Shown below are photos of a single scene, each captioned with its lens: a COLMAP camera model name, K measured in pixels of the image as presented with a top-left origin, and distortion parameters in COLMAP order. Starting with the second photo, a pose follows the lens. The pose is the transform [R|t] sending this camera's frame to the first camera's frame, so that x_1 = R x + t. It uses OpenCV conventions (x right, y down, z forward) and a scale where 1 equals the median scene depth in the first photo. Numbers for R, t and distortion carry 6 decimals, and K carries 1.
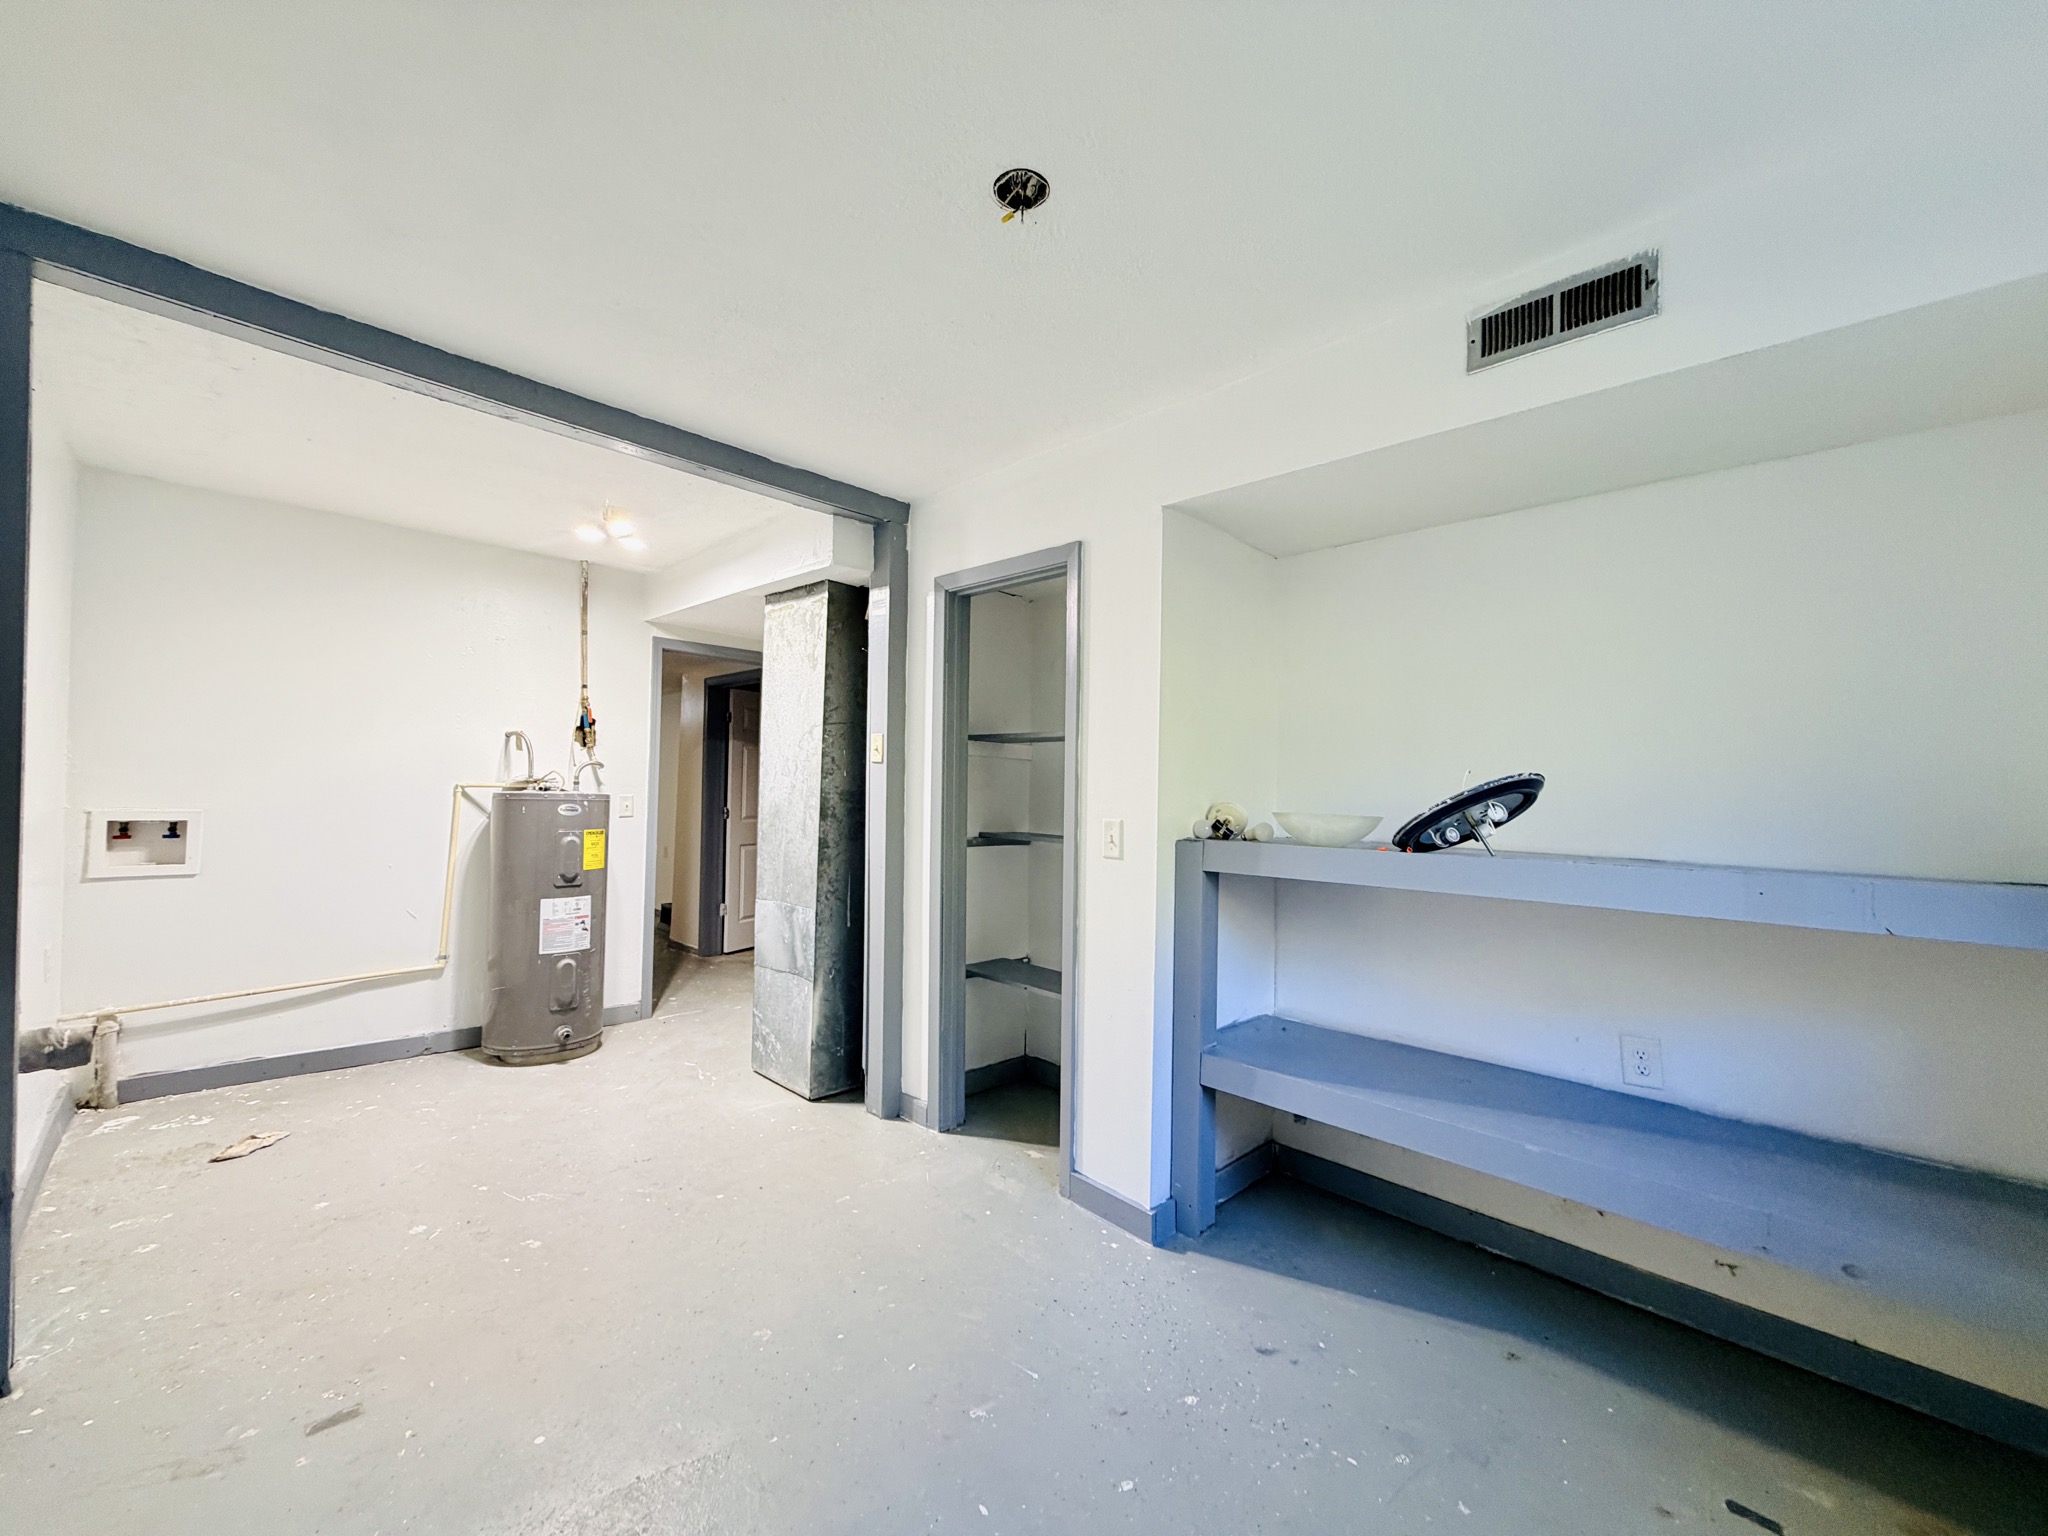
lens RADIAL K [[809.6, 0, 1016.7], [0, 809.6, 771.4], [0, 0, 1]] dist [-0.000320, -0.000279]
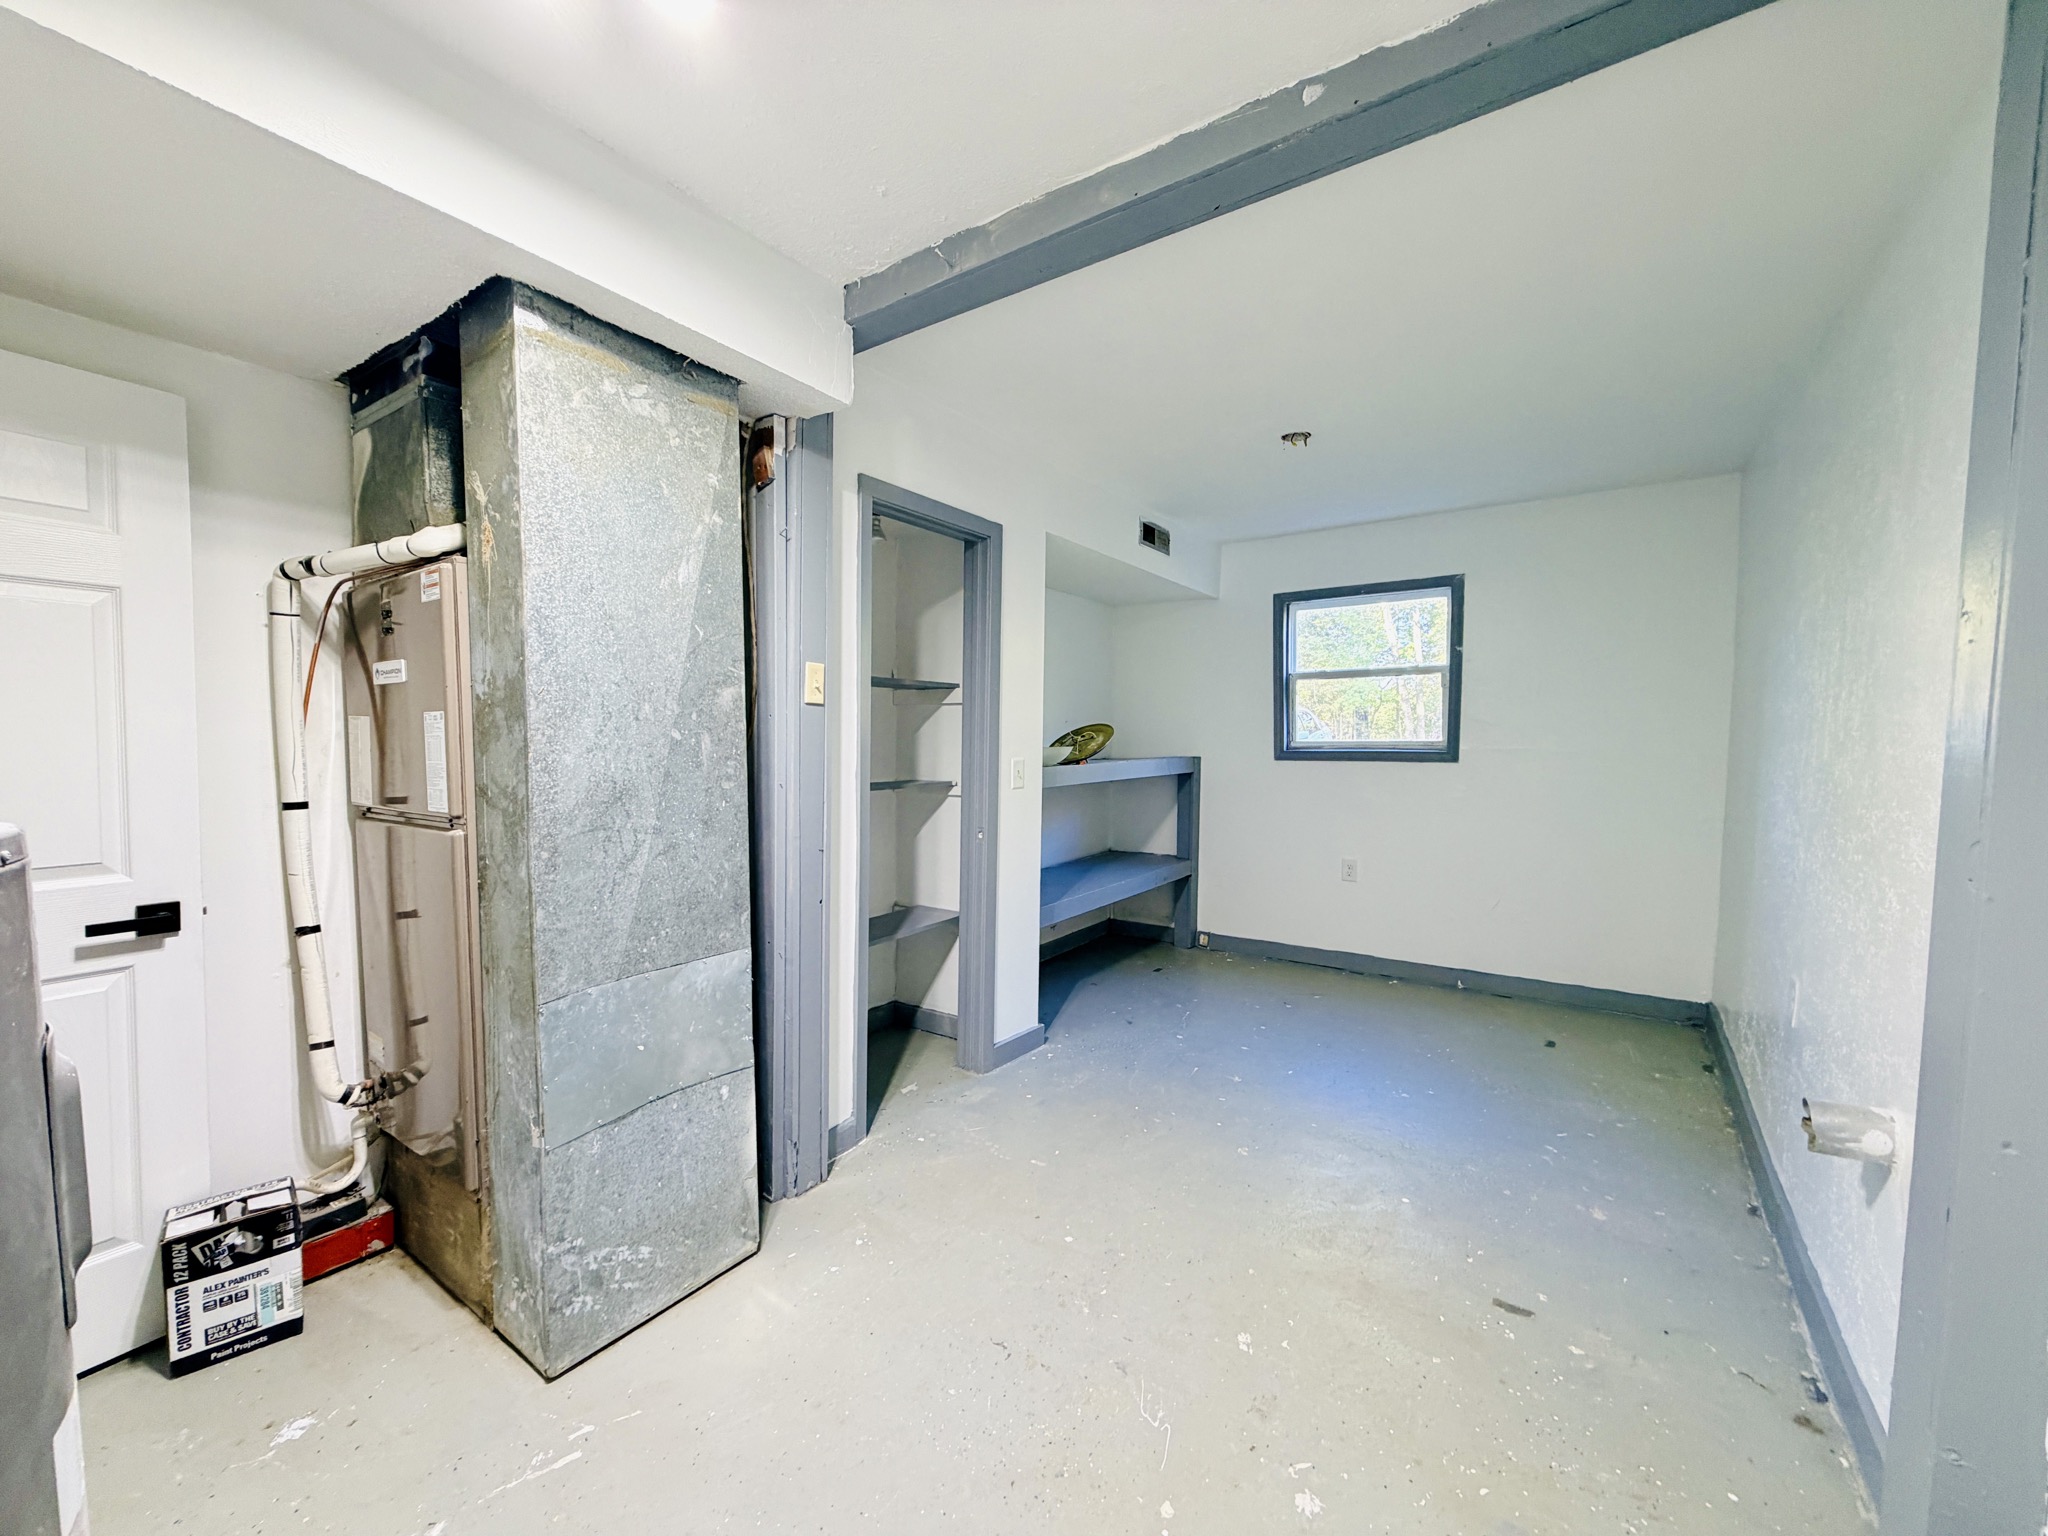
lens RADIAL K [[809.6, 0, 1016.7], [0, 809.6, 771.4], [0, 0, 1]] dist [-0.000320, -0.000279]
pose [[-0.166340, -0.068764, 0.983668, -1.070279], [-0.028226, 0.997489, 0.064958, -0.003792], [-0.985664, -0.016960, -0.167863, 1.127519]]
